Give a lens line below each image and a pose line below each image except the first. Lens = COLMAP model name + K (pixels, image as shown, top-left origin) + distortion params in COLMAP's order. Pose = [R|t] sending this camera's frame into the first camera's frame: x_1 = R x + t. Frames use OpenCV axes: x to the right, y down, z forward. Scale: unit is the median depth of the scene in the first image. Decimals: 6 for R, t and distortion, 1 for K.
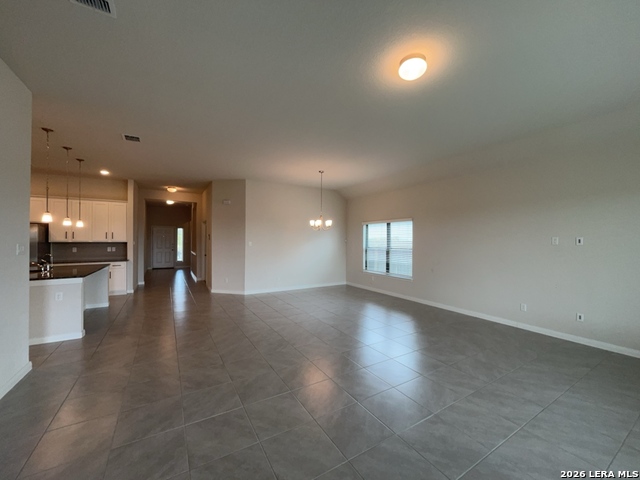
lens RADIAL K [[260.5, 0, 326.5], [0, 260.5, 241.3], [0, 0, 1]] dist [-0.003165, -0.000578]
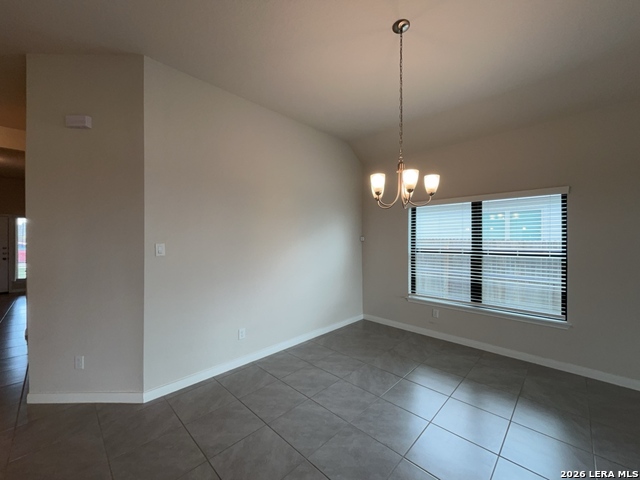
lens RADIAL K [[260.5, 0, 318.3], [0, 260.5, 238.5], [0, 0, 1]] dist [-0.003165, -0.000578]
pose [[0.970896, -0.005902, 0.239427, -0.166127], [0.007049, 0.999967, -0.003934, -0.001390], [-0.239396, 0.005507, 0.970906, 0.587774]]
